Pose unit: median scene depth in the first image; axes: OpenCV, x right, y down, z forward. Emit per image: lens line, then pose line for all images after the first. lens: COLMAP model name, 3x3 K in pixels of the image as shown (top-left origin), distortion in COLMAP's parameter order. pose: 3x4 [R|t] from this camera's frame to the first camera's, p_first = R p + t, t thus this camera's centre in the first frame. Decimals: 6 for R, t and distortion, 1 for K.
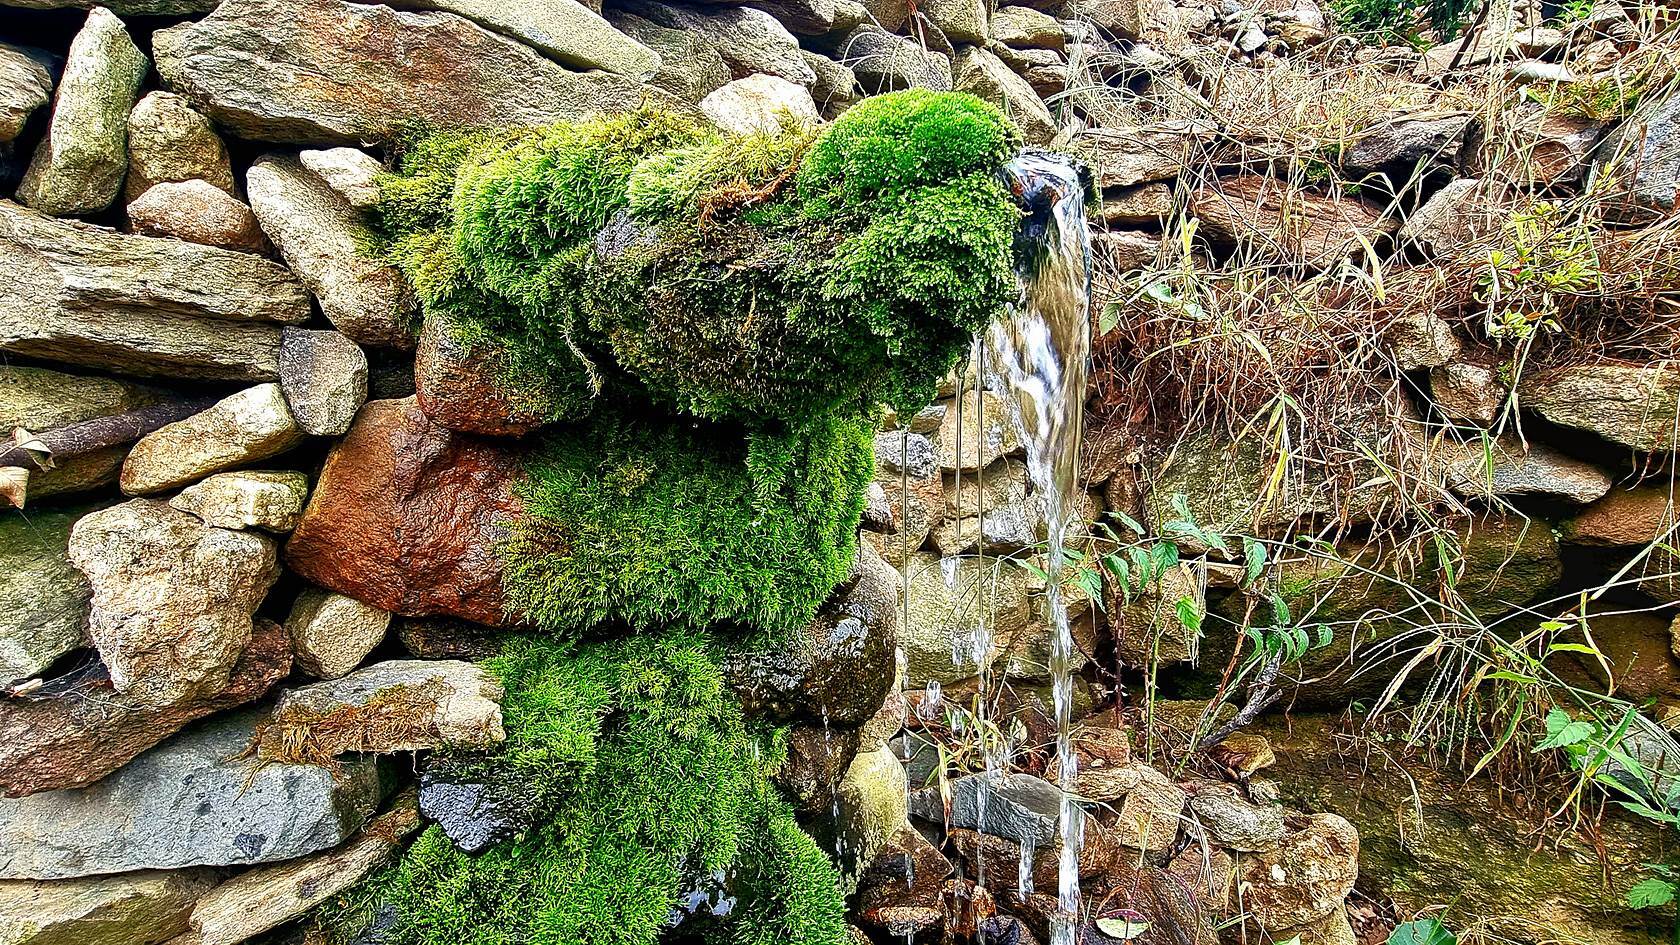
lens RADIAL K [[890.7, 0, 840.0], [0, 890.7, 472.5], [0, 0, 1]] dist [0.004102, 0.001029]
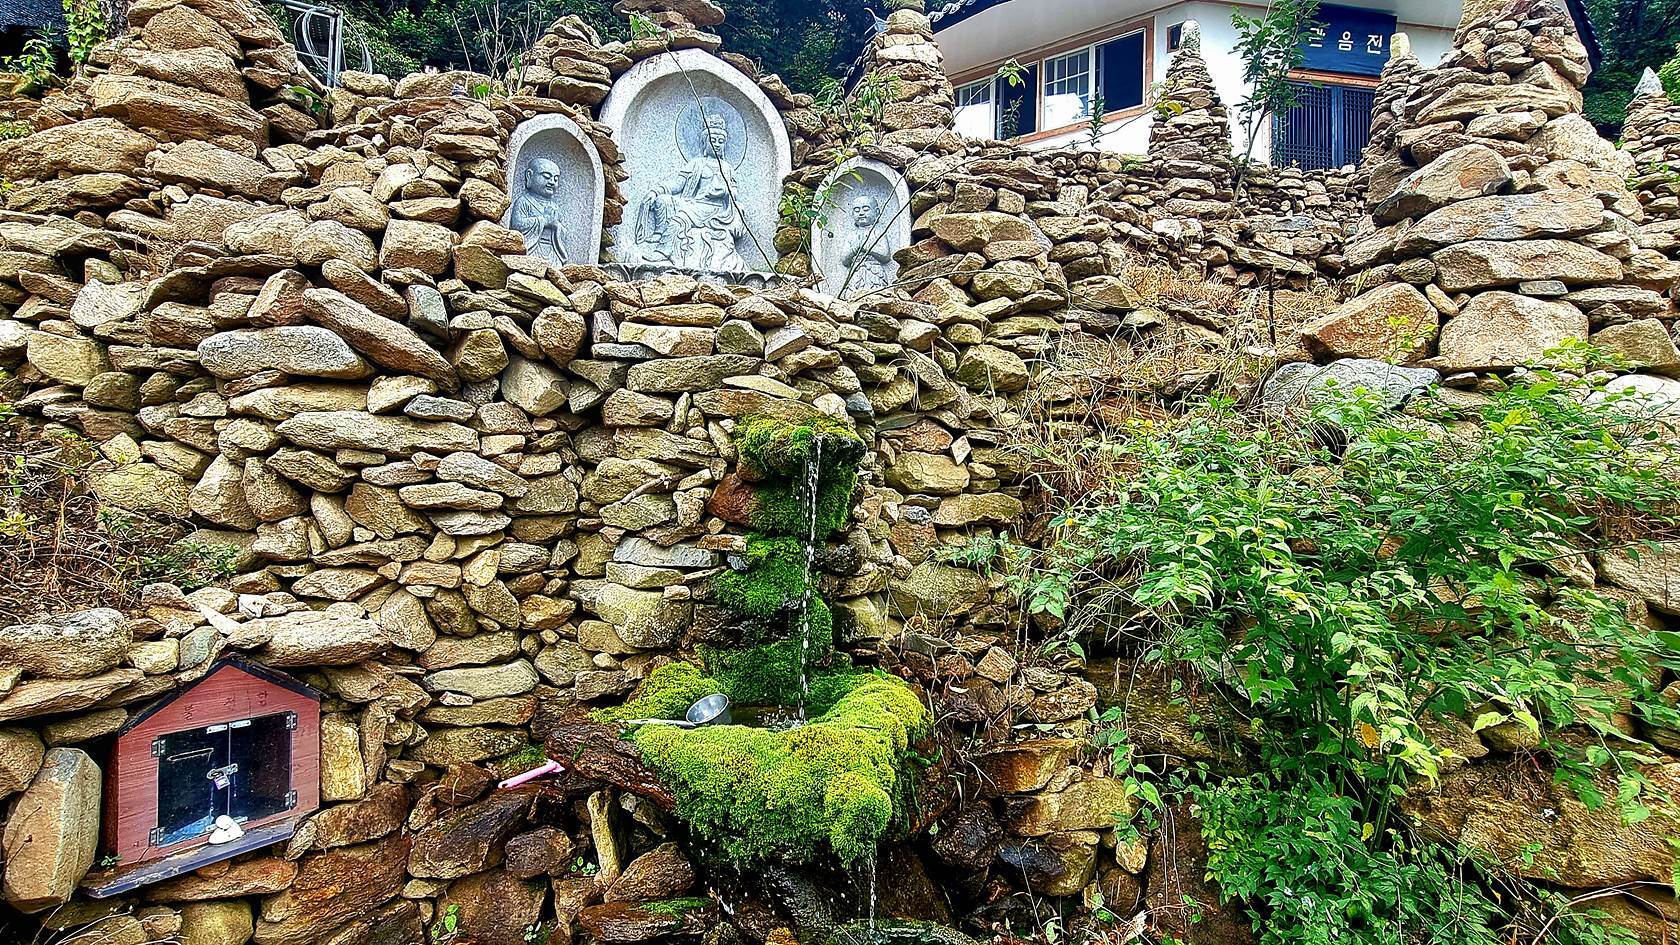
lens RADIAL K [[844.8, 0, 840.0], [0, 844.8, 472.5], [0, 0, 1]] dist [-0.018933, 0.000069]
pose [[0.945562, 0.033906, -0.323672, 1.453518], [-0.083111, 0.986738, -0.139432, 0.478896], [0.314651, 0.158742, 0.935839, -2.930535]]
